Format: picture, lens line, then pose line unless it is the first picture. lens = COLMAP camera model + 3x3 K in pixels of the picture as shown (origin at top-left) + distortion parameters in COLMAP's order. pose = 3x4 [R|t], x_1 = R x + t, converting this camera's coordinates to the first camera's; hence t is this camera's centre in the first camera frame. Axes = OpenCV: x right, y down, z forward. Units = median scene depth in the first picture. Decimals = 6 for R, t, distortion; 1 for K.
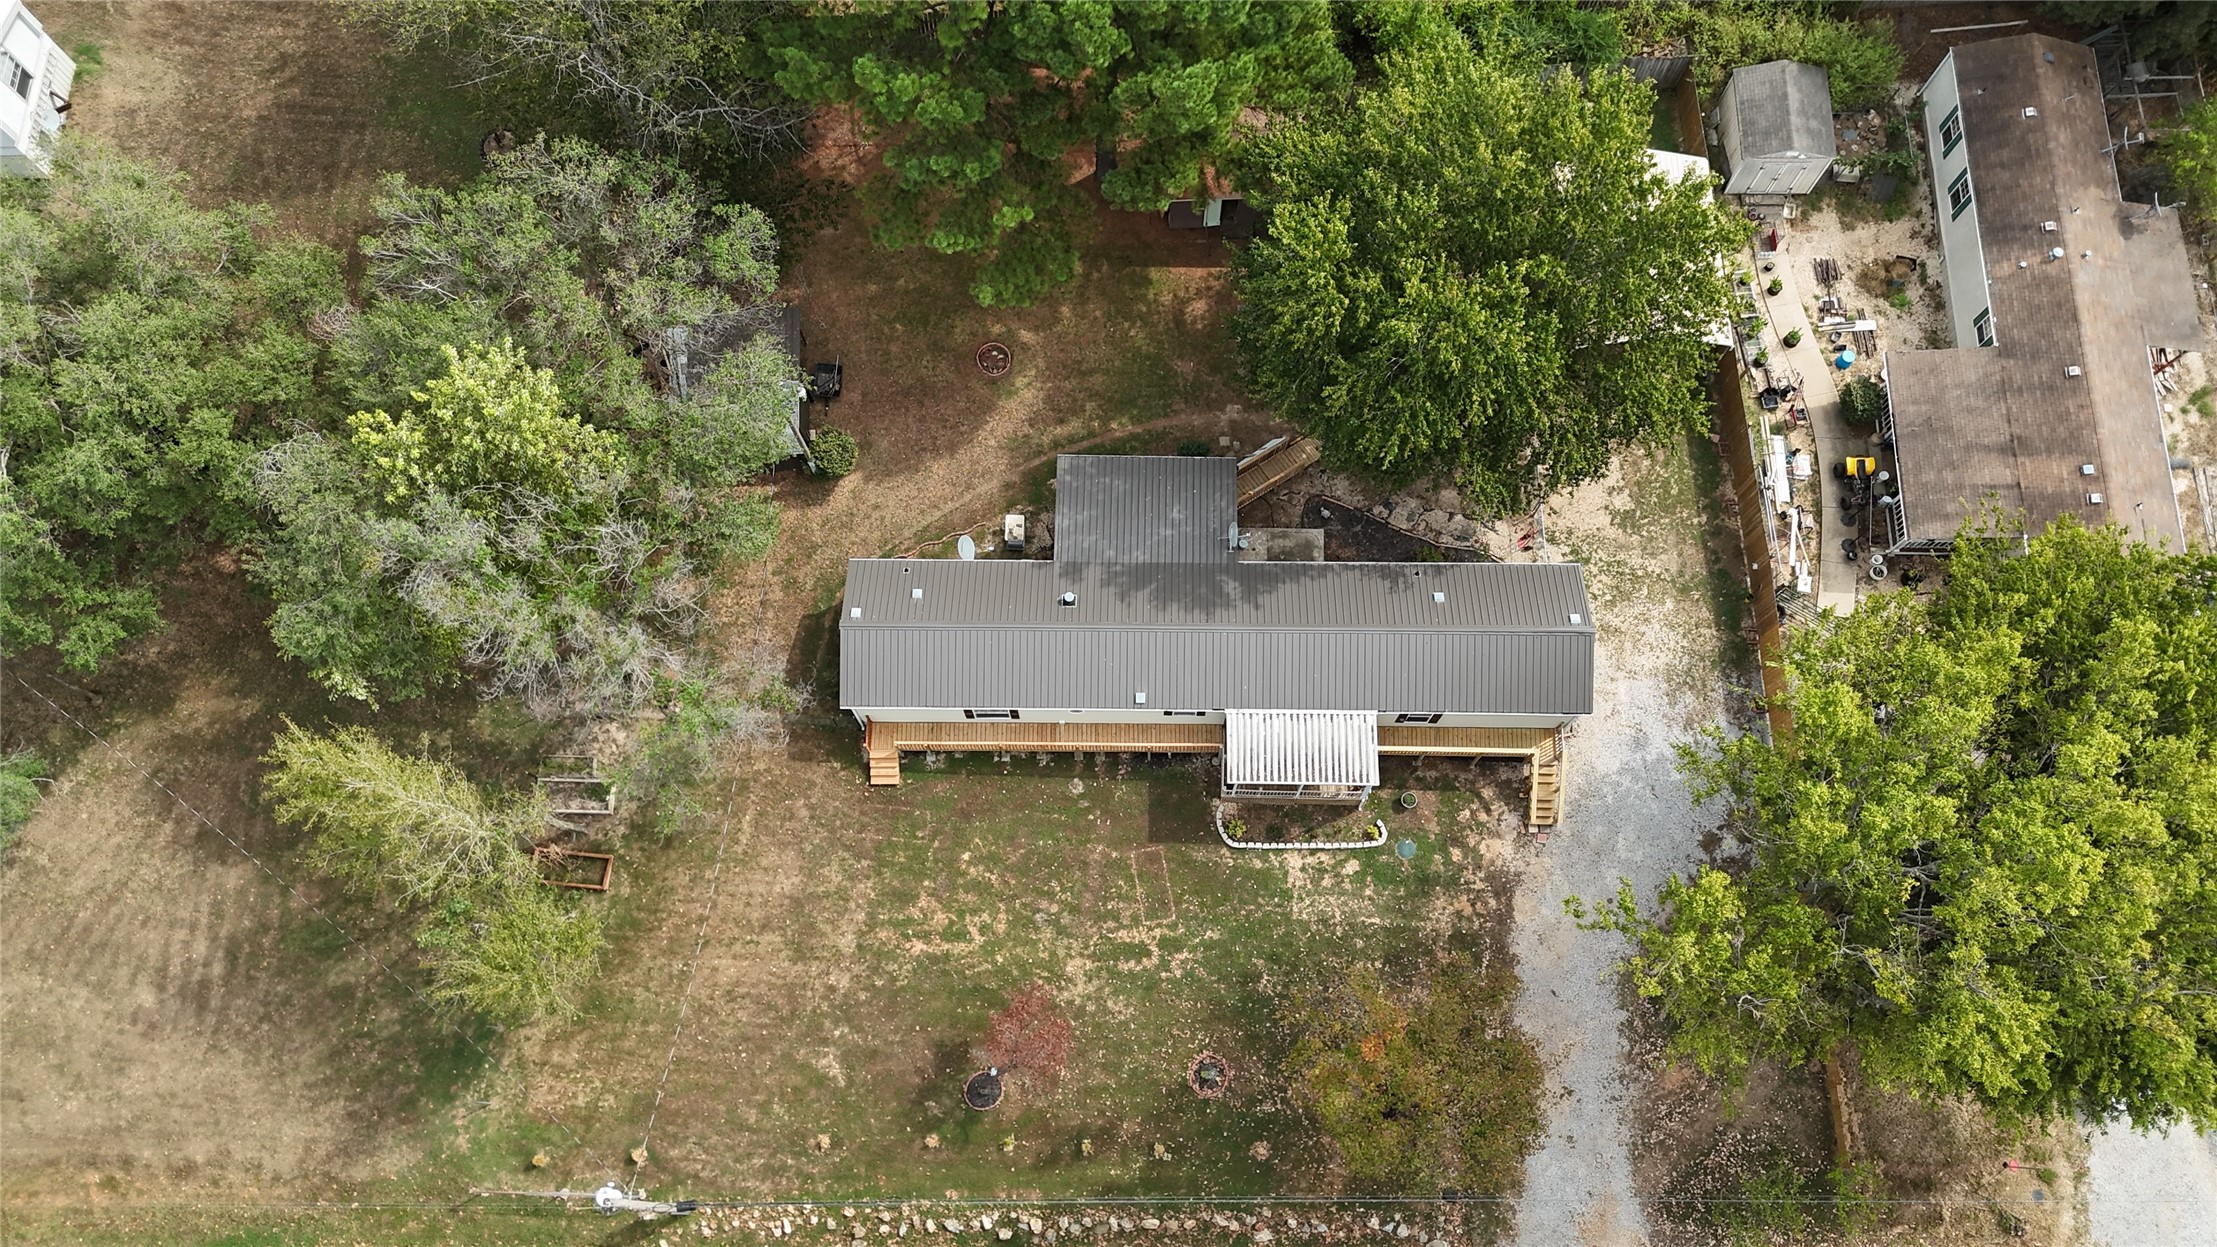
lens RADIAL K [[1629.5, 0, 1117.7], [0, 1629.5, 620.5], [0, 0, 1]] dist [0.082574, -0.091393]
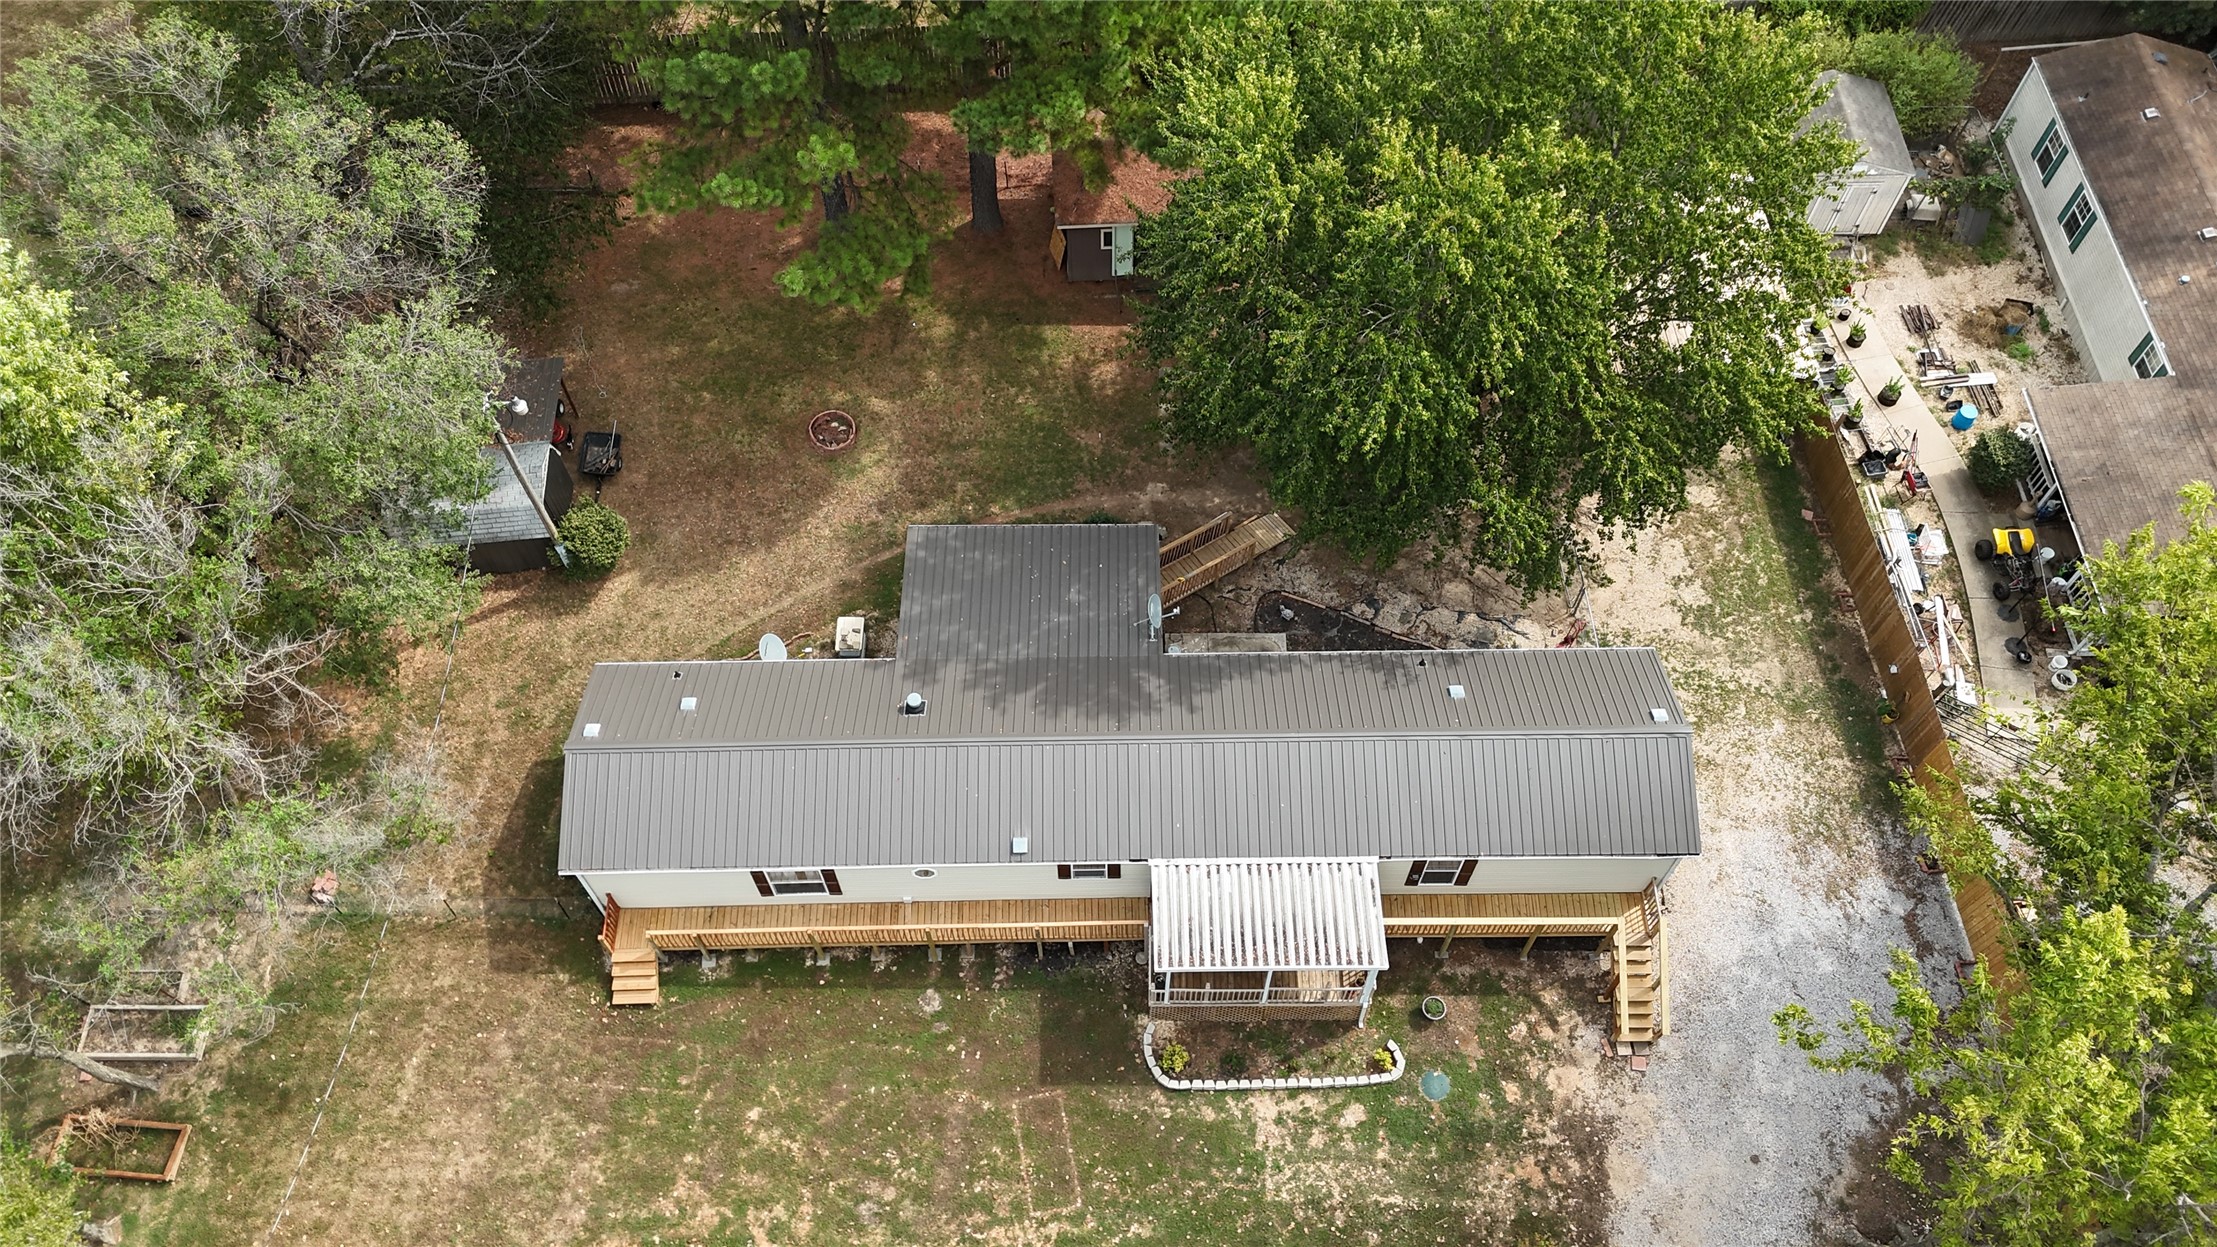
lens RADIAL K [[1629.5, 0, 1117.7], [0, 1629.5, 620.5], [0, 0, 1]] dist [0.082574, -0.091393]
pose [[0.999618, -0.019883, 0.019216, 0.040988], [0.023880, 0.971111, -0.237430, 0.112179], [-0.013941, 0.237799, 0.971214, 0.320838]]
